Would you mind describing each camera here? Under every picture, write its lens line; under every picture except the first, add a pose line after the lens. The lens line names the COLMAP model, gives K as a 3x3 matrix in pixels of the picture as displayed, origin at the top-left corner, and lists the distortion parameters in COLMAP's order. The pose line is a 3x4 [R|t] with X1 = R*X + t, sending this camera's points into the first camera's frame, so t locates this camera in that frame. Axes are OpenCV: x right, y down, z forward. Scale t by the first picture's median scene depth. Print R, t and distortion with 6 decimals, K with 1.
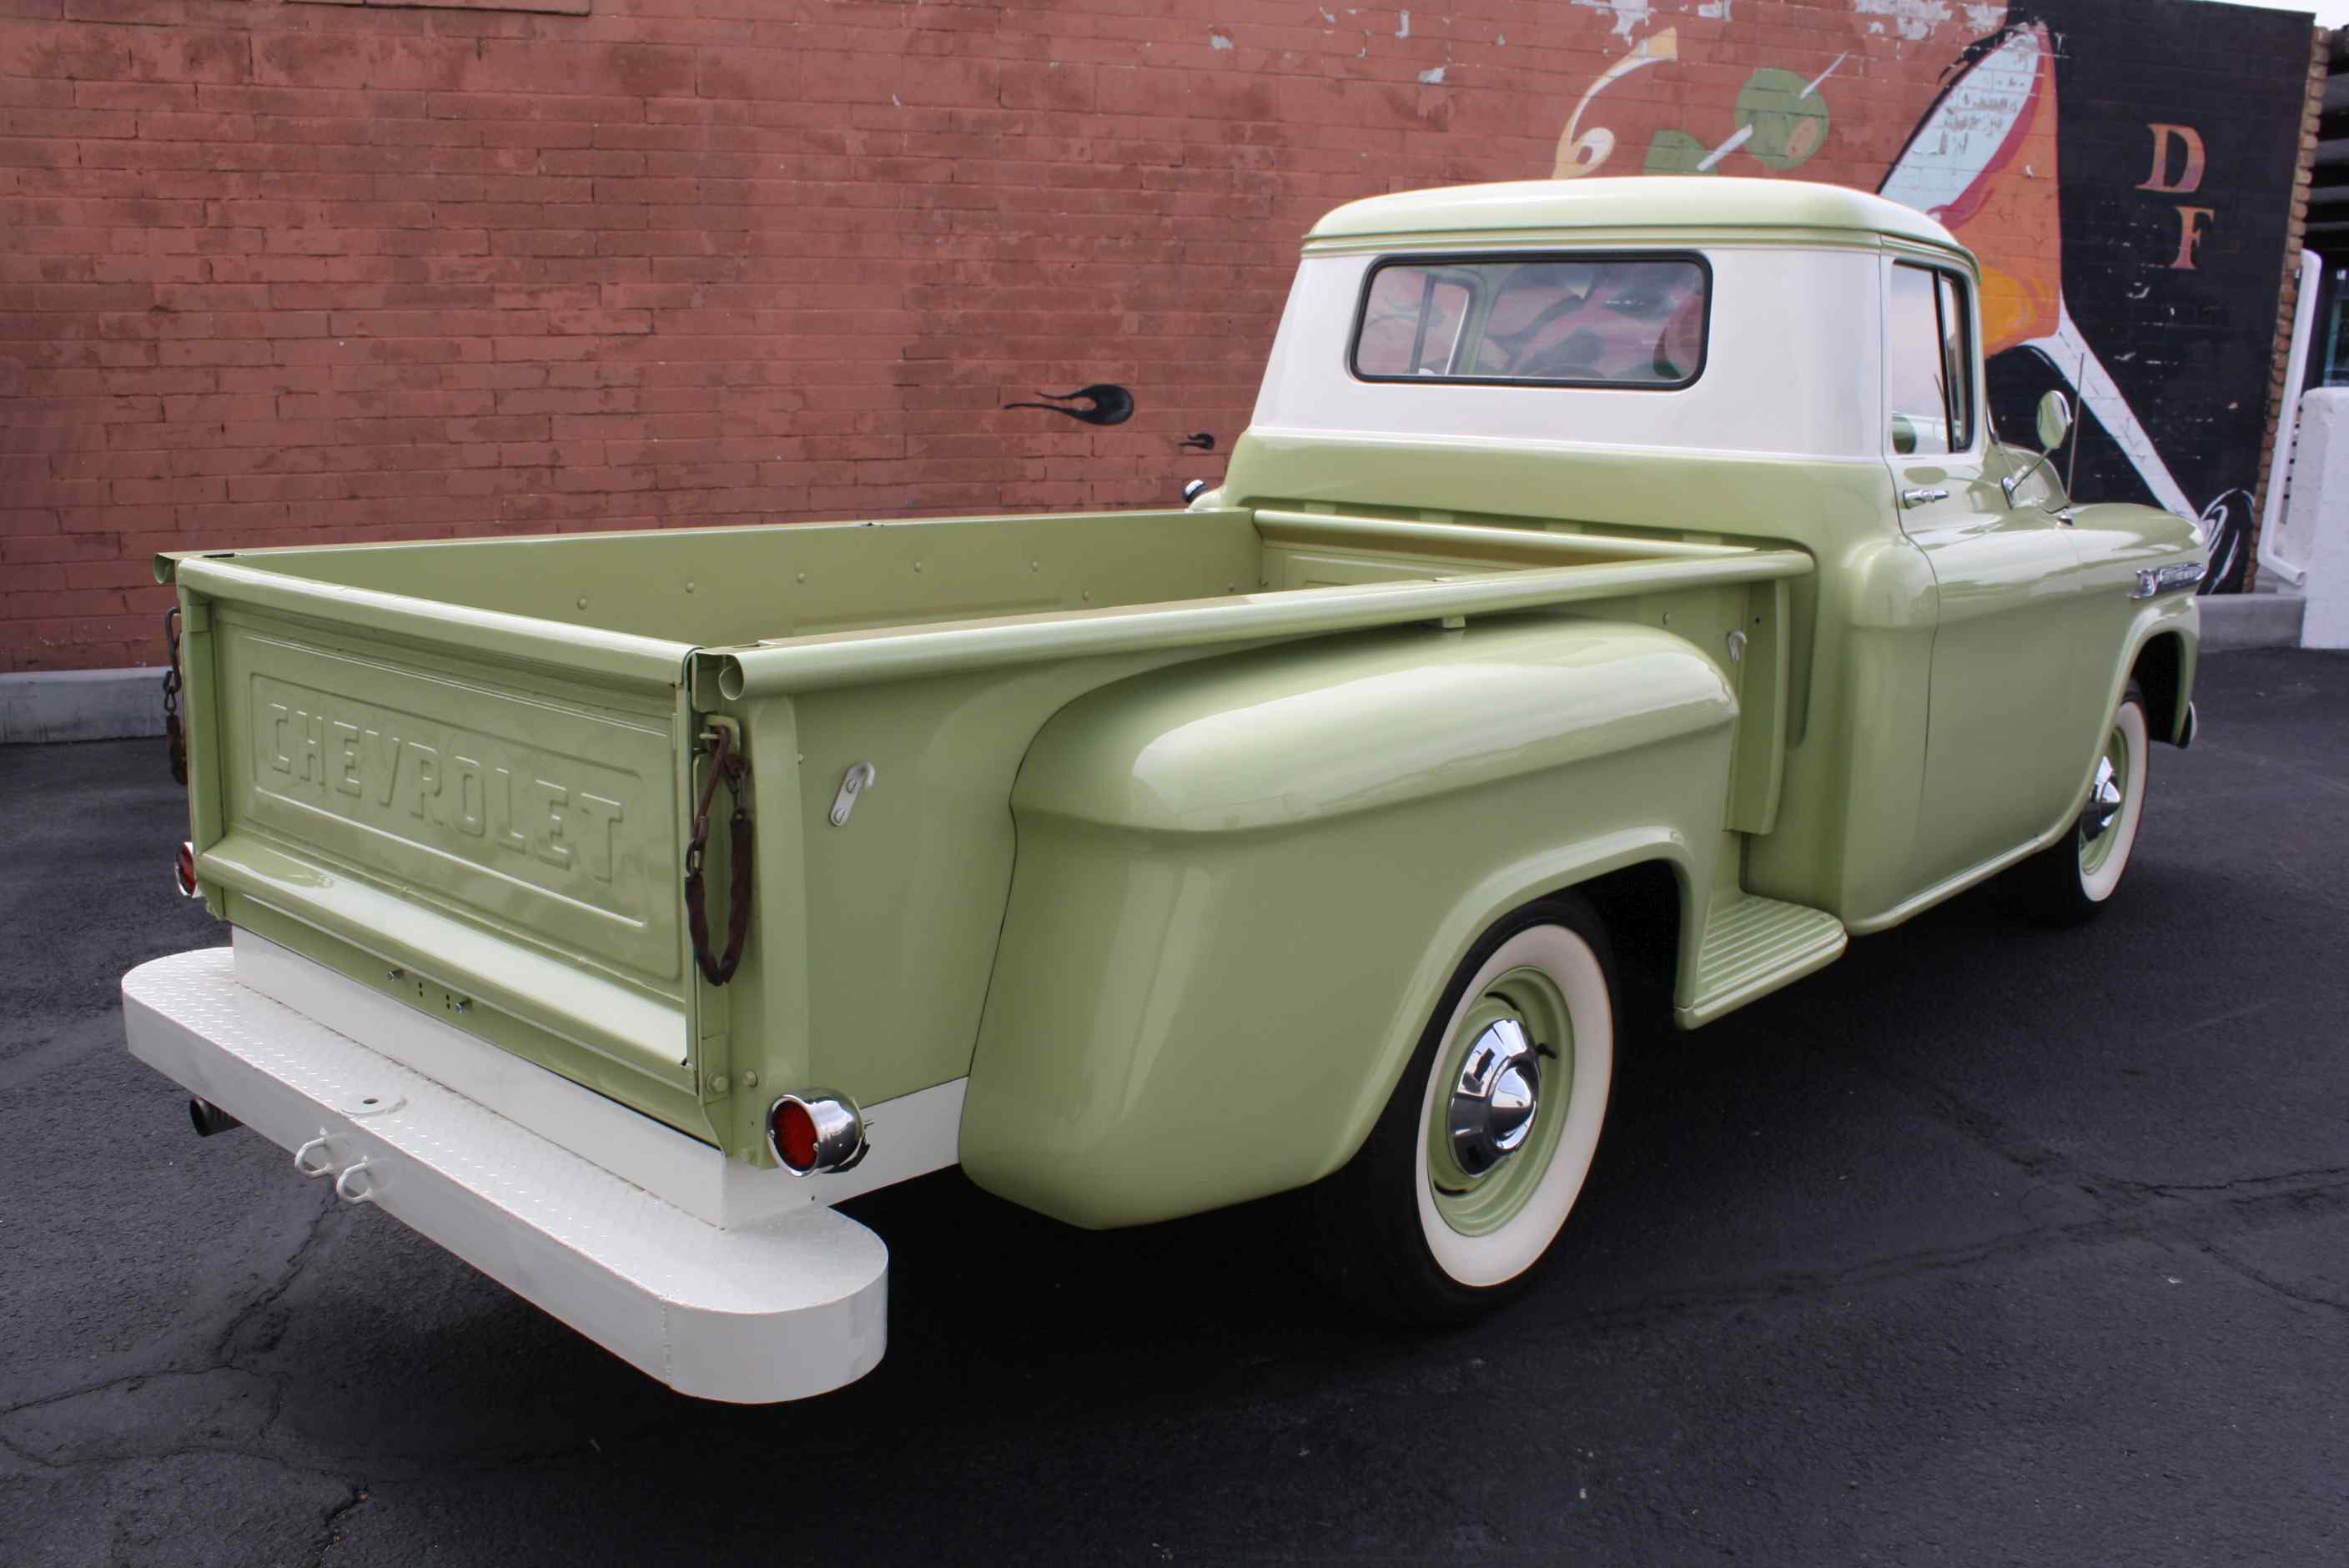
lens RADIAL K [[1961.3, 0, 1193.1], [0, 1961.3, 790.2], [0, 0, 1]] dist [-0.167640, 0.142422]
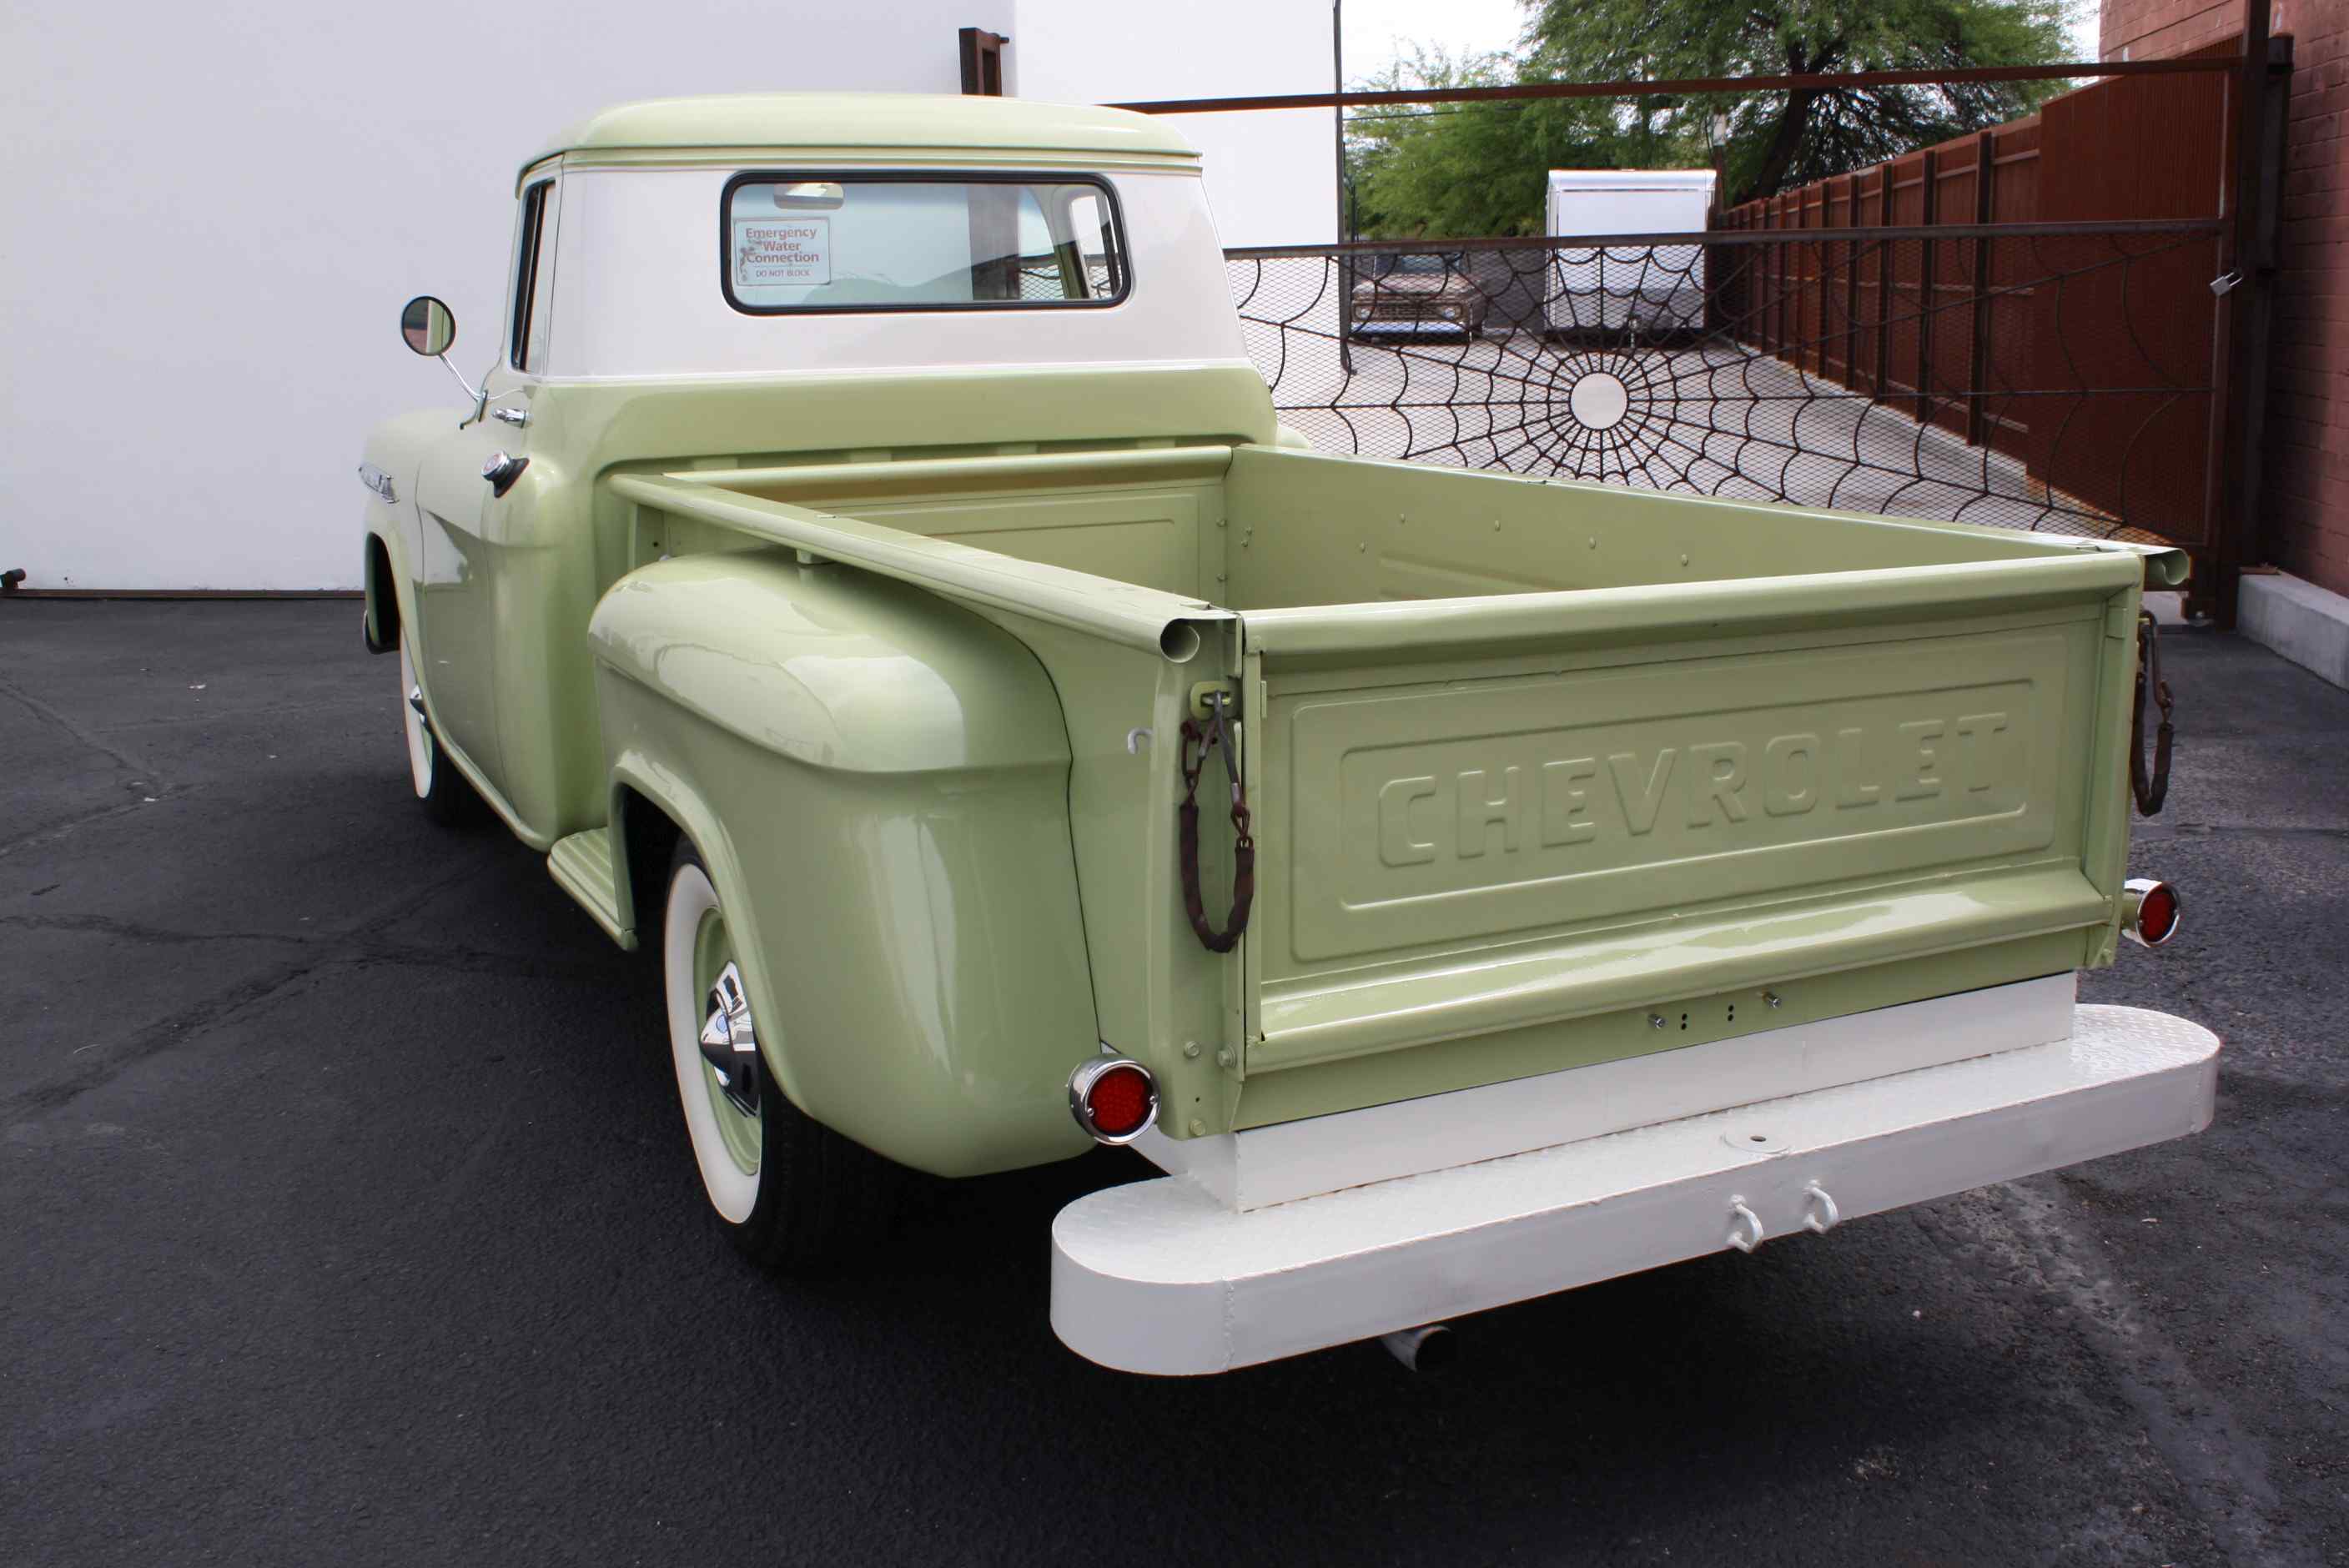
lens RADIAL K [[2245.8, 0, 1210.5], [0, 2245.8, 844.9], [0, 0, 1]] dist [-0.088812, 0.000000]
pose [[-0.468648, 0.208755, -0.858365, 0.625581], [-0.192244, 0.924288, 0.329748, -0.184507], [0.862213, 0.319551, -0.393034, 0.857127]]
